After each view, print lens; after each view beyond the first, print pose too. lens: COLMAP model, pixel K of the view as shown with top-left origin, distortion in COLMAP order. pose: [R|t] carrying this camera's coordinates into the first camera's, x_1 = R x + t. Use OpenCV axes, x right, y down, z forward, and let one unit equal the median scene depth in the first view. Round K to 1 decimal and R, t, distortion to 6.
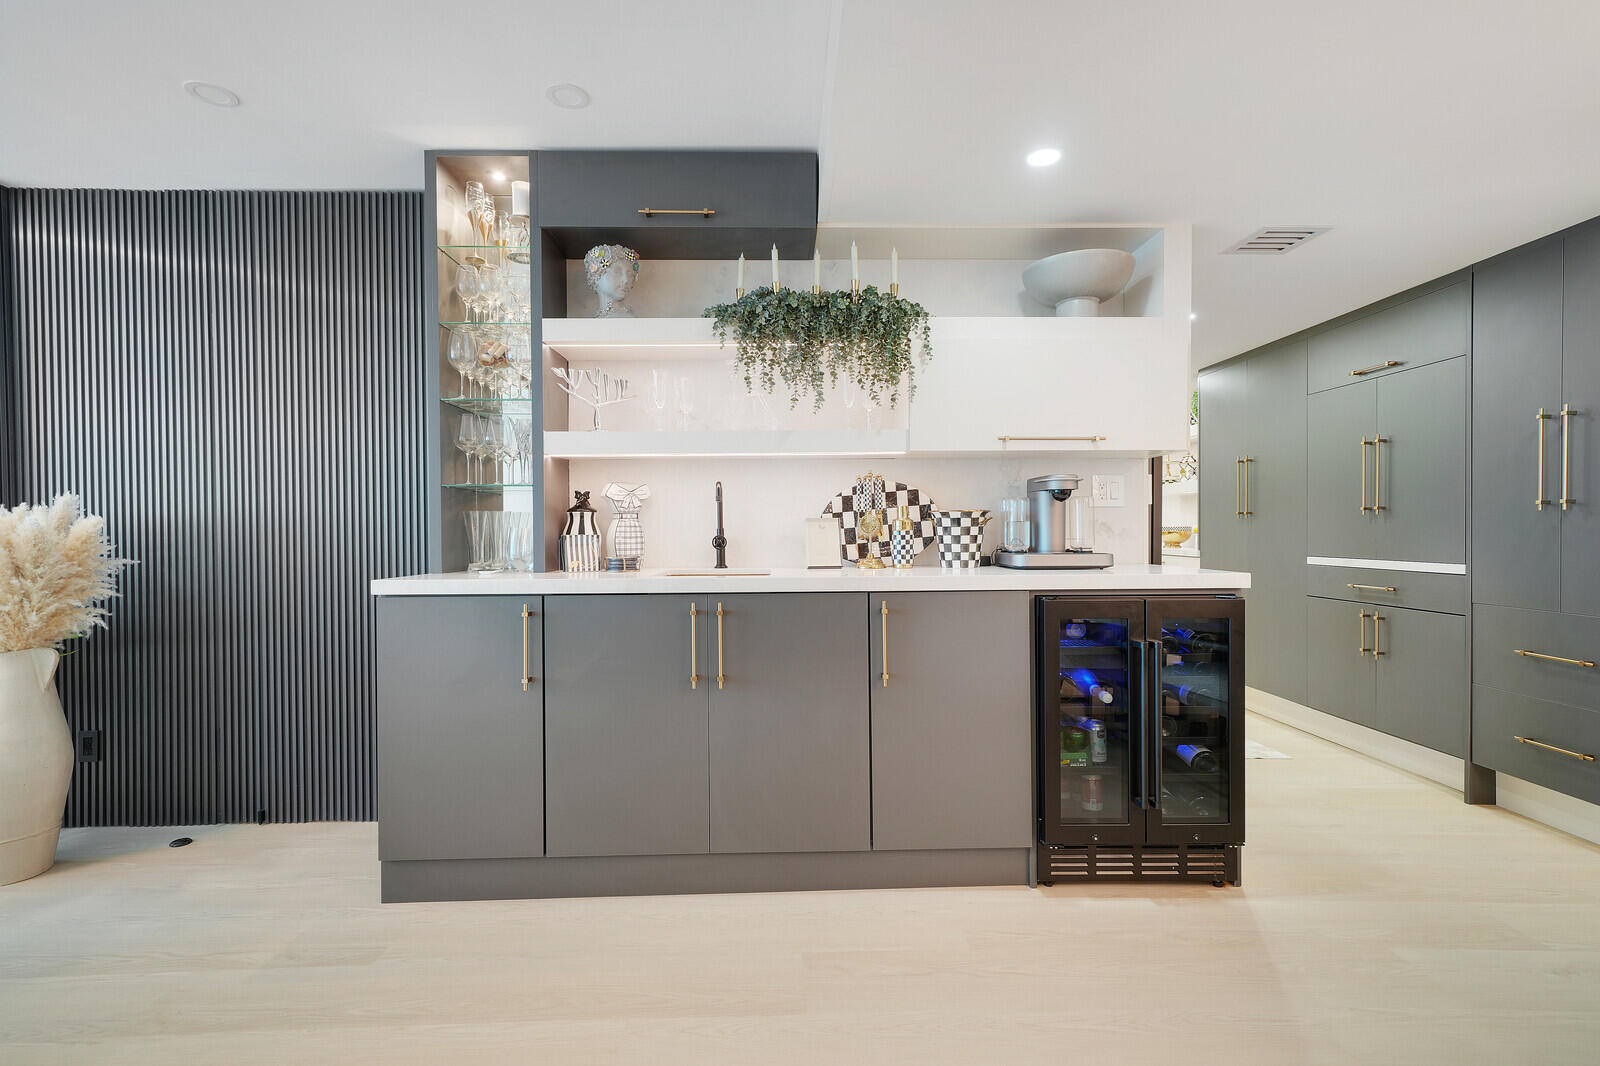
lens RADIAL K [[726.4, 0, 798.7], [0, 726.4, 535.6], [0, 0, 1]] dist [0.012897, 0.000709]
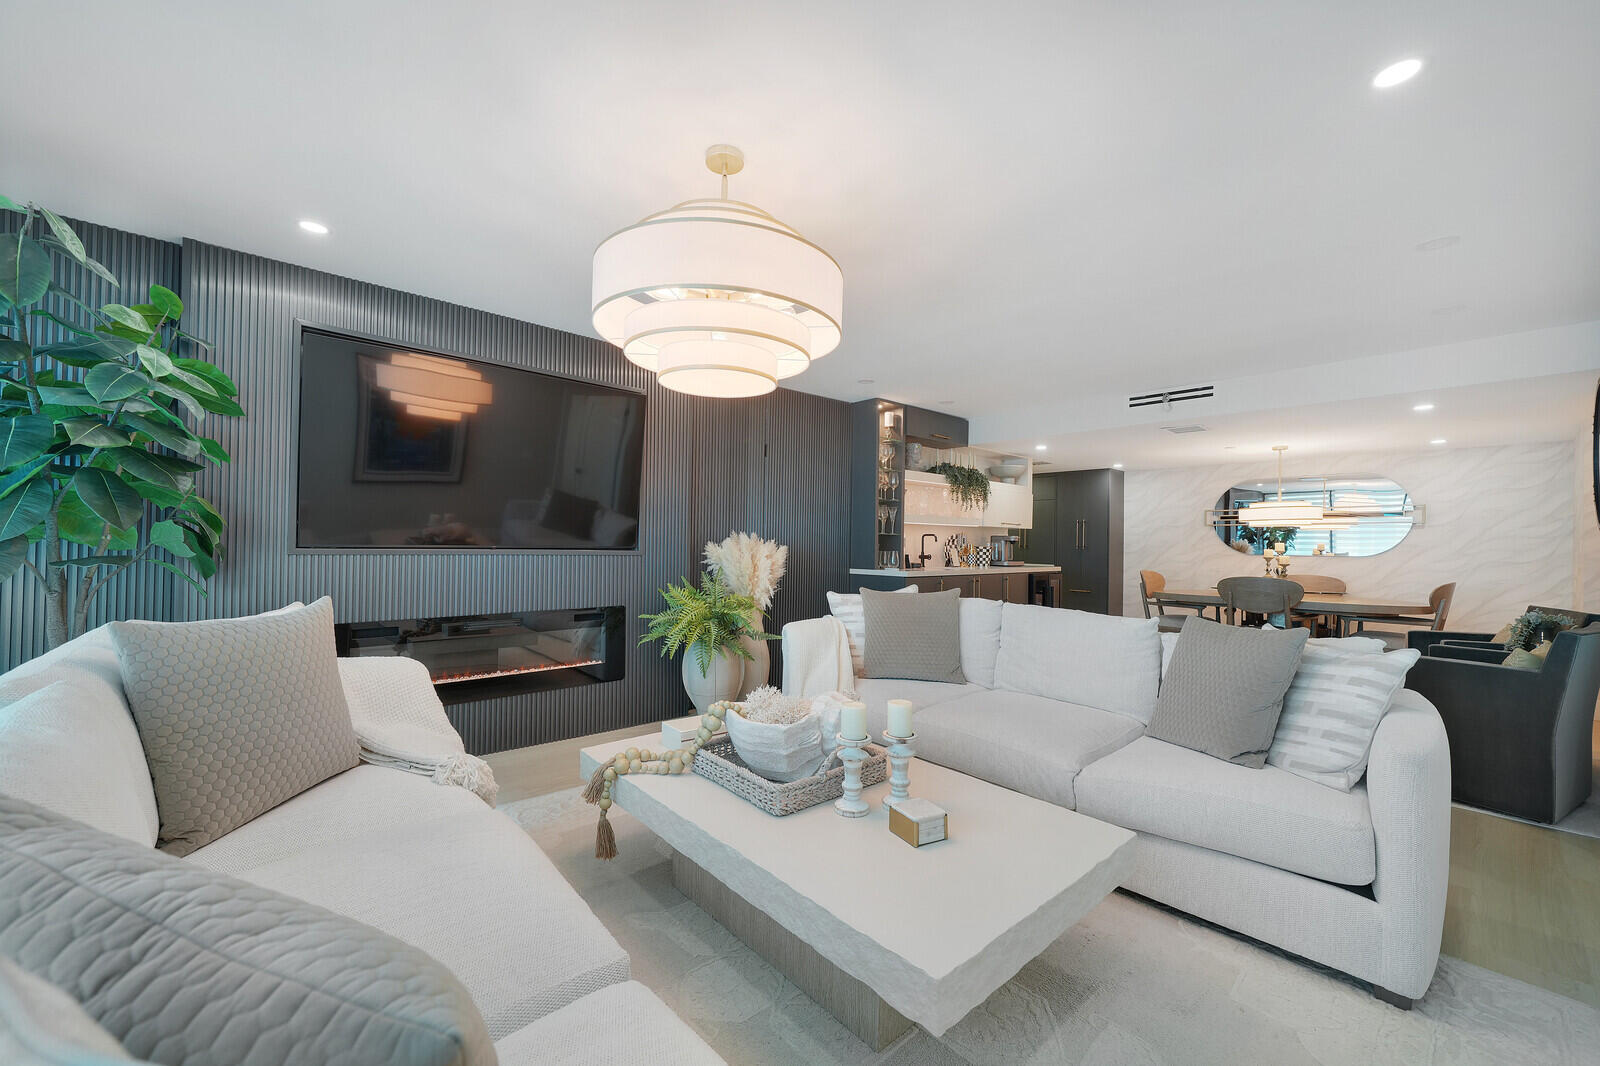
lens RADIAL K [[631.7, 0, 800.8], [0, 631.7, 538.3], [0, 0, 1]] dist [-0.003261, -0.000015]
pose [[0.757947, 0.022081, 0.651942, -2.017361], [-0.015671, 0.999755, -0.015643, -0.015718], [-0.652128, 0.001640, 0.758107, -0.432324]]
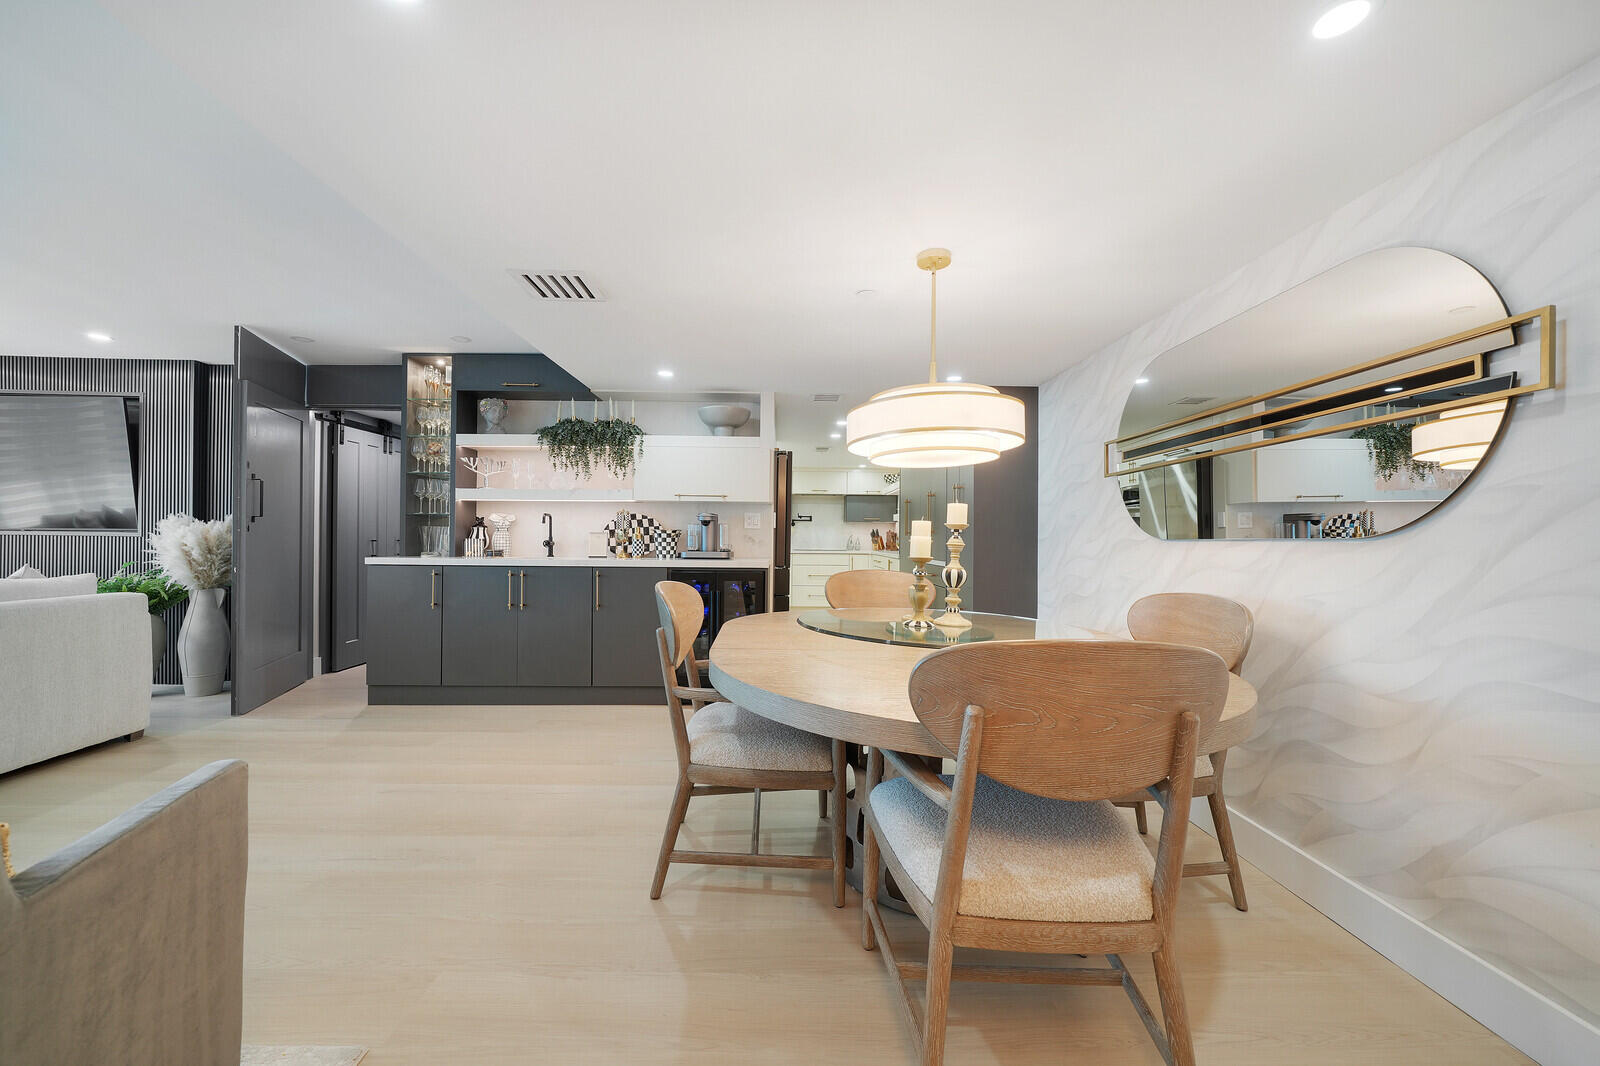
lens RADIAL K [[609.0, 0, 799.9], [0, 609.0, 541.3], [0, 0, 1]] dist [0.000969, 0.000021]
pose [[0.999761, 0.015107, -0.015824, 0.639929], [-0.015214, 0.999862, -0.006664, 0.003576], [0.015721, 0.006903, 0.999853, -0.693894]]
